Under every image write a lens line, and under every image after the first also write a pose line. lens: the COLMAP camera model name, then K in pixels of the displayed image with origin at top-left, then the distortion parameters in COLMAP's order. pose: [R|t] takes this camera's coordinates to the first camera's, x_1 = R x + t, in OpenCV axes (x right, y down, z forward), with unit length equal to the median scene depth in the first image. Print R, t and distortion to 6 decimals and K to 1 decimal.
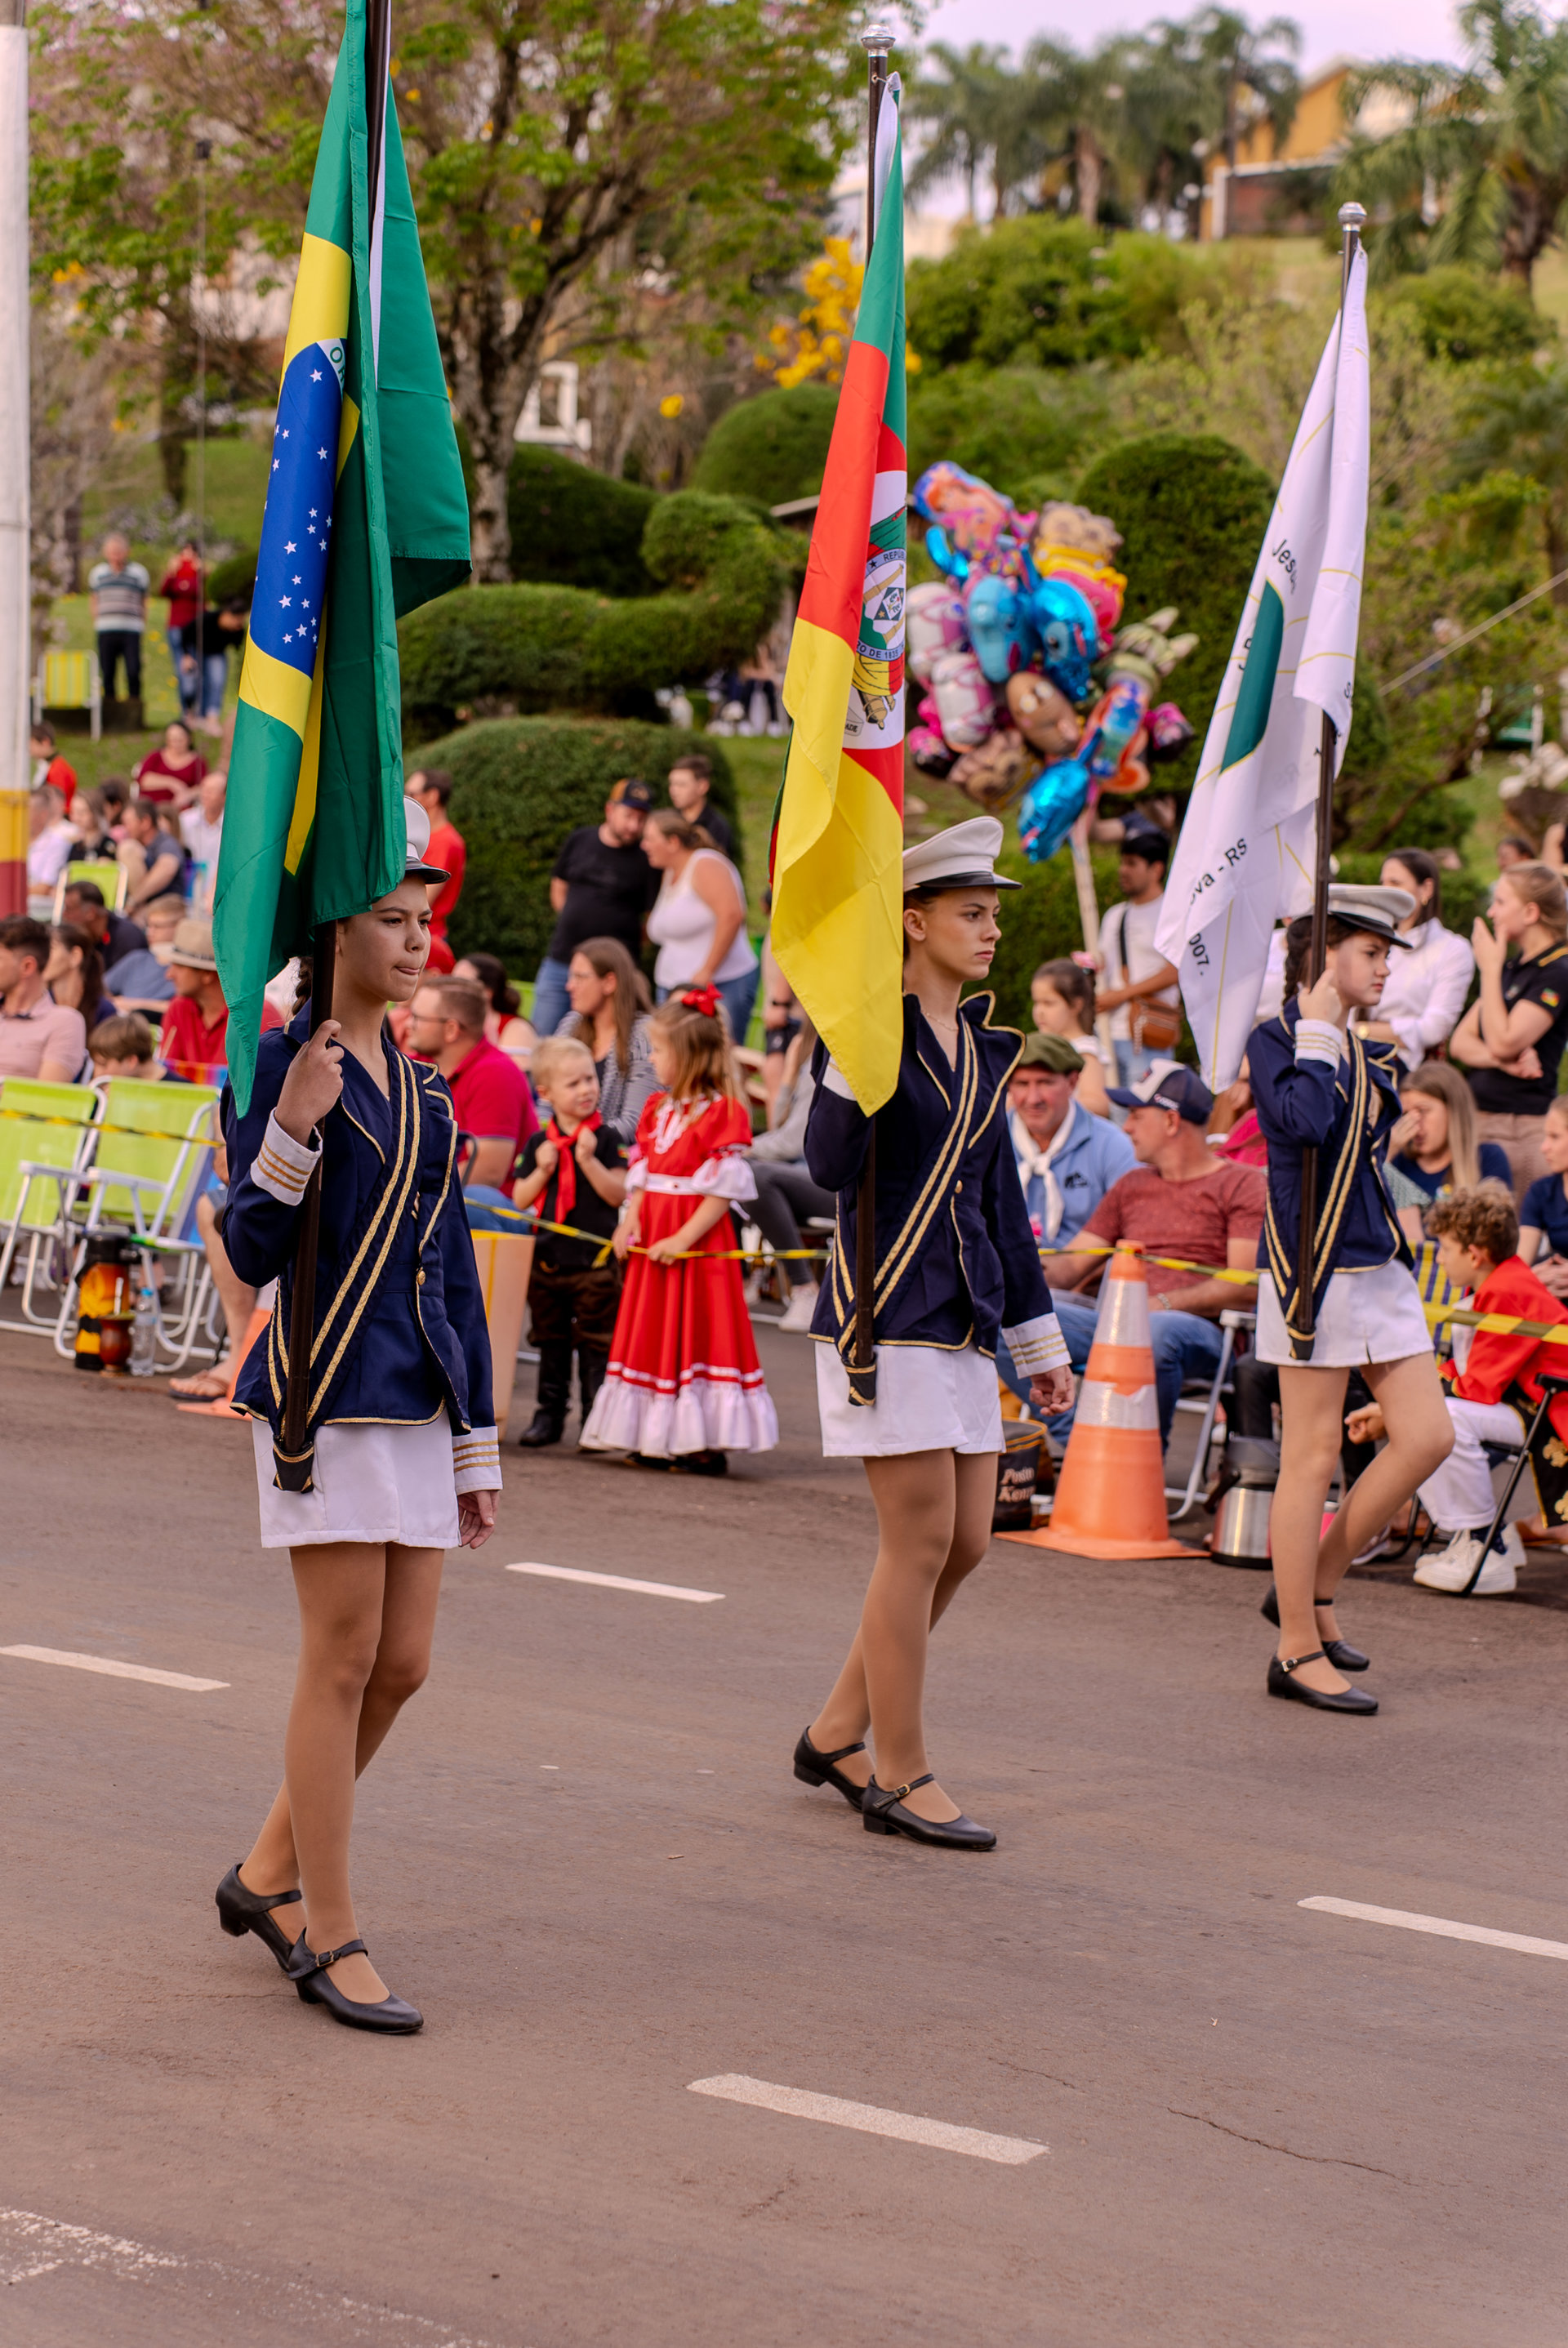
lens RADIAL K [[5004.7, 0, 736.5], [0, 5004.7, 1175.9], [0, 0, 1]] dist [-0.022941, 0.260665]
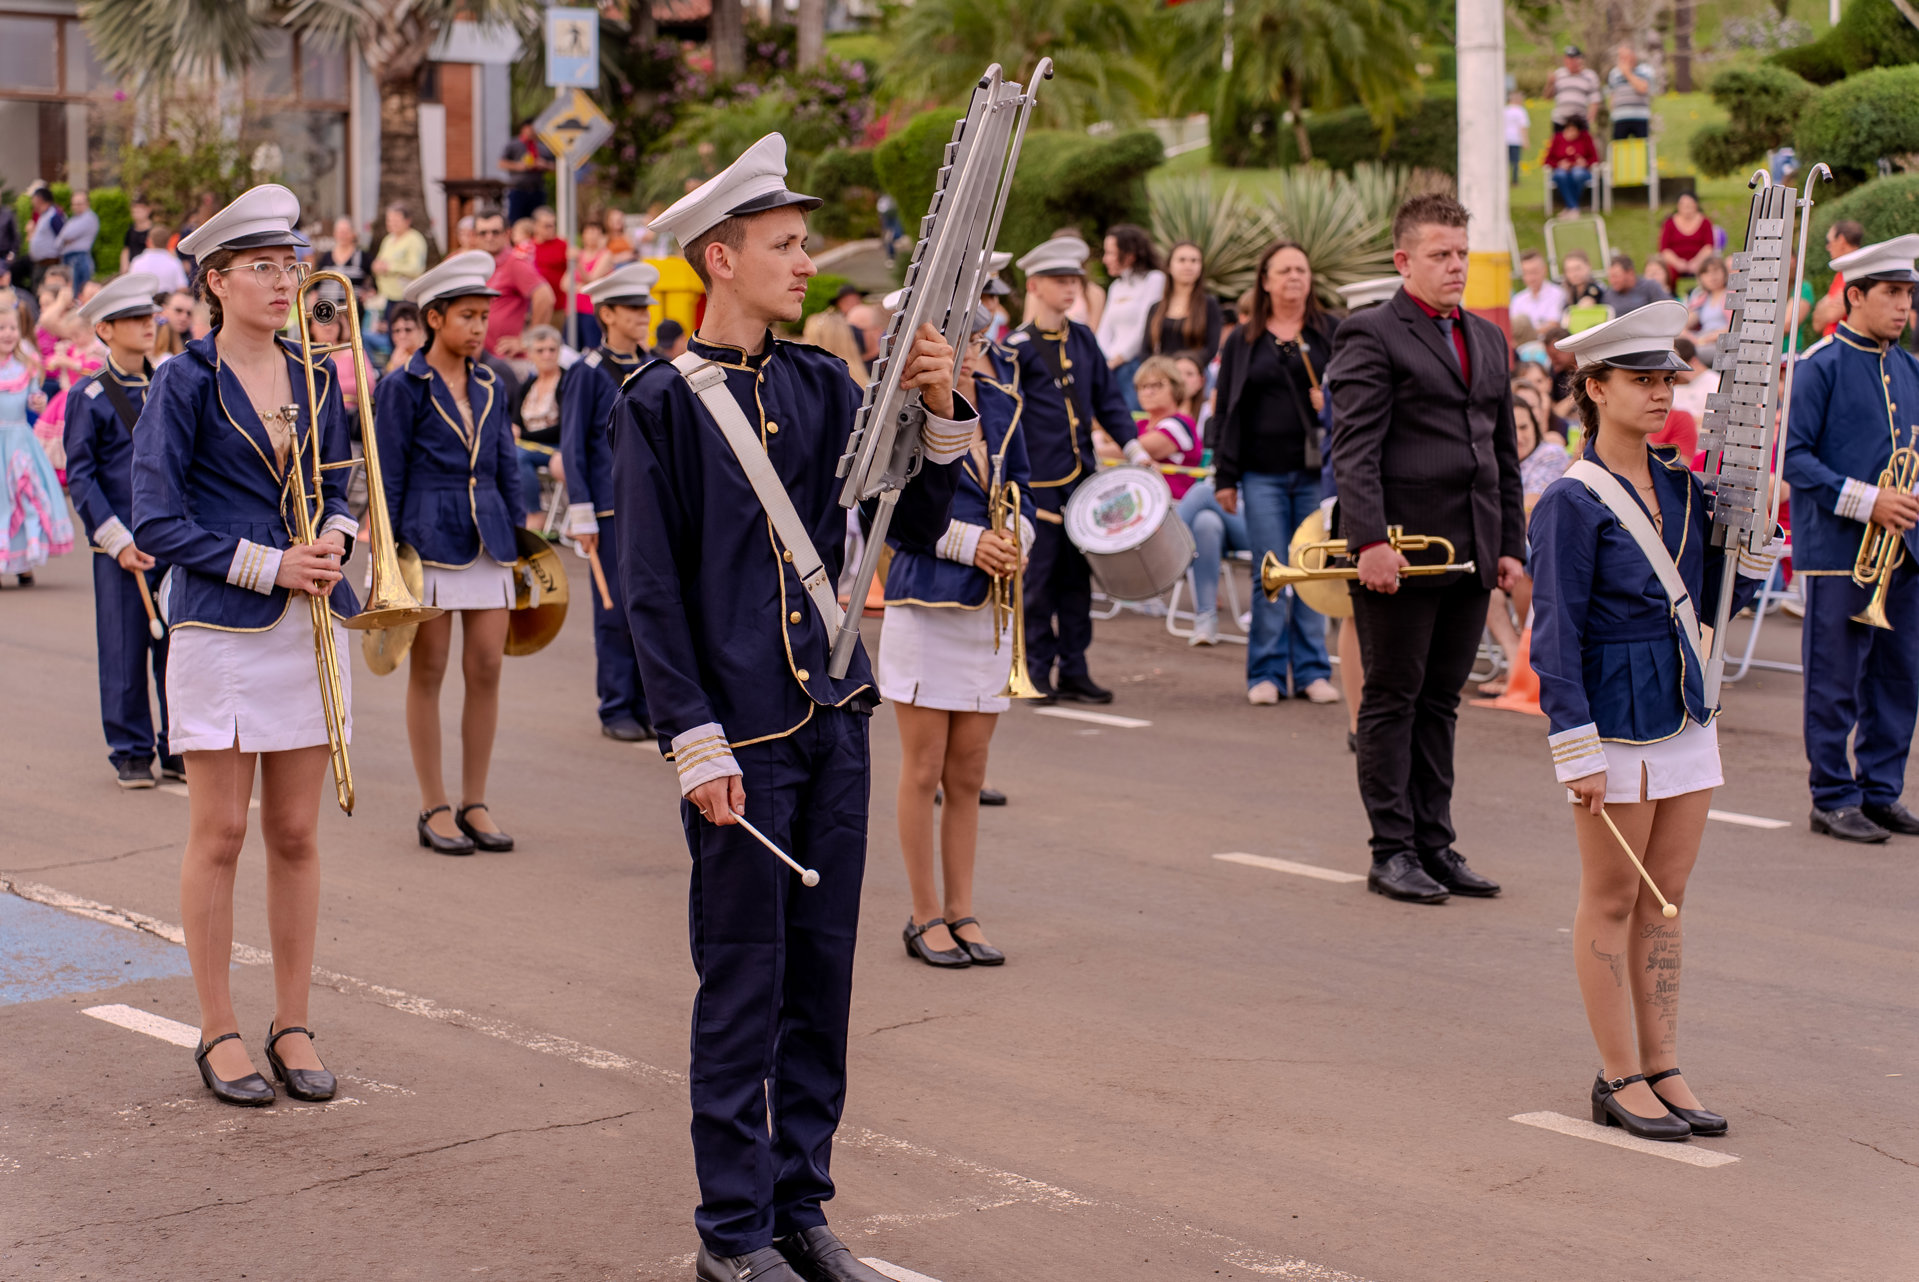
lens RADIAL K [[4096.9, 0, 959.5], [0, 4096.9, 641.0], [0, 0, 1]] dist [0.007589, -0.081876]
pose [[0.946086, -0.022072, -0.323162, 0.058797], [0.027122, 0.999570, 0.011134, 0.007049], [0.322777, -0.019299, 0.946278, -0.043875]]
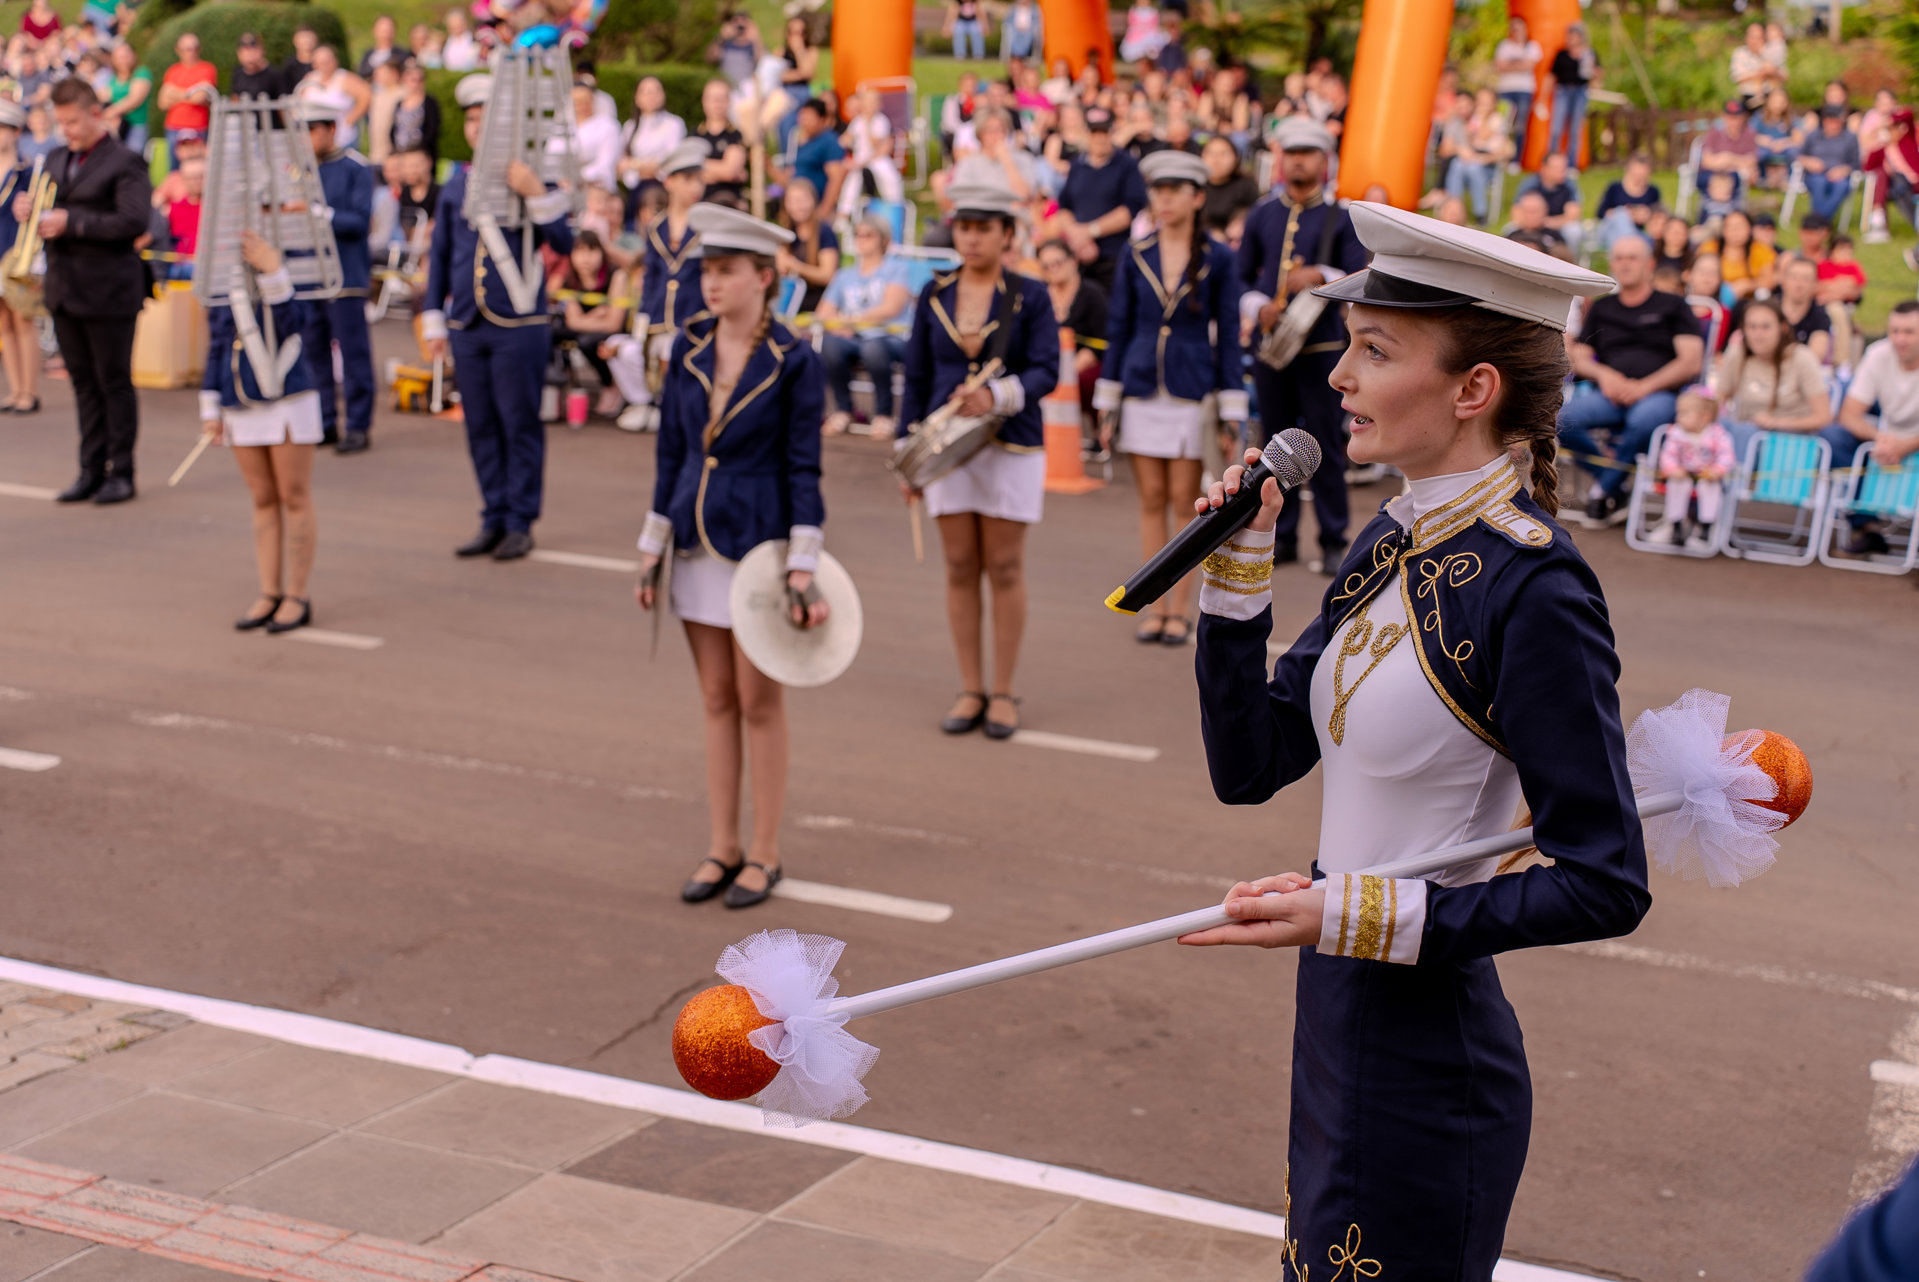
lens RADIAL K [[2849.5, 0, 959.5], [0, 2849.5, 641.0], [0, 0, 1]] dist [-0.009690, 0.041701]
pose [[0.982576, -0.063420, 0.174704, 0.024731], [0.036991, 0.987905, 0.150581, -0.004423], [-0.182141, -0.141495, 0.973038, -0.124342]]
